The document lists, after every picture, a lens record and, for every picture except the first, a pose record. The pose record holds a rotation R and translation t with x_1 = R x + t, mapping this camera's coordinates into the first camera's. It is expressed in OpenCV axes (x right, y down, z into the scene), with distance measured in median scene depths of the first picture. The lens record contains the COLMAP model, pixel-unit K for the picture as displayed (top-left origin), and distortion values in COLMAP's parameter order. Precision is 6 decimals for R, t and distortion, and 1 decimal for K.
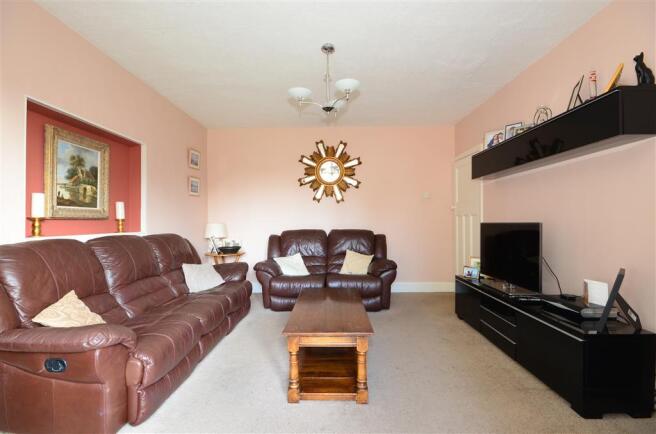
lens RADIAL K [[301.0, 0, 327.8], [0, 301.0, 217.6], [0, 0, 1]] dist [-0.001433, -0.000056]
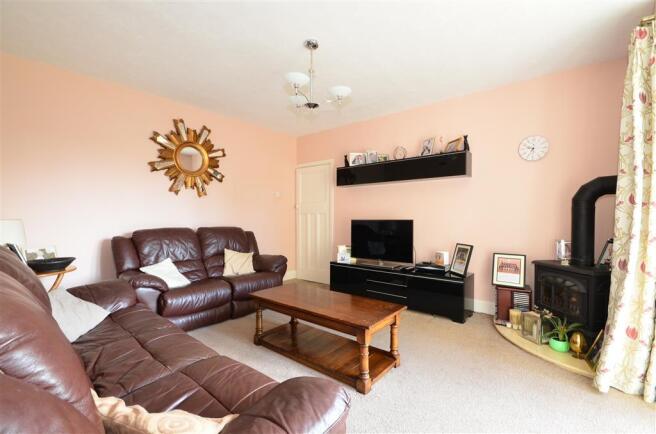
lens RADIAL K [[285.2, 0, 327.5], [0, 285.2, 219.4], [0, 0, 1]] dist [-0.001924, -0.000035]
pose [[0.622852, 0.001419, 0.782338, -0.387062], [-0.015388, 0.999827, 0.010438, 0.003030], [-0.782188, -0.018540, 0.622766, 0.199750]]
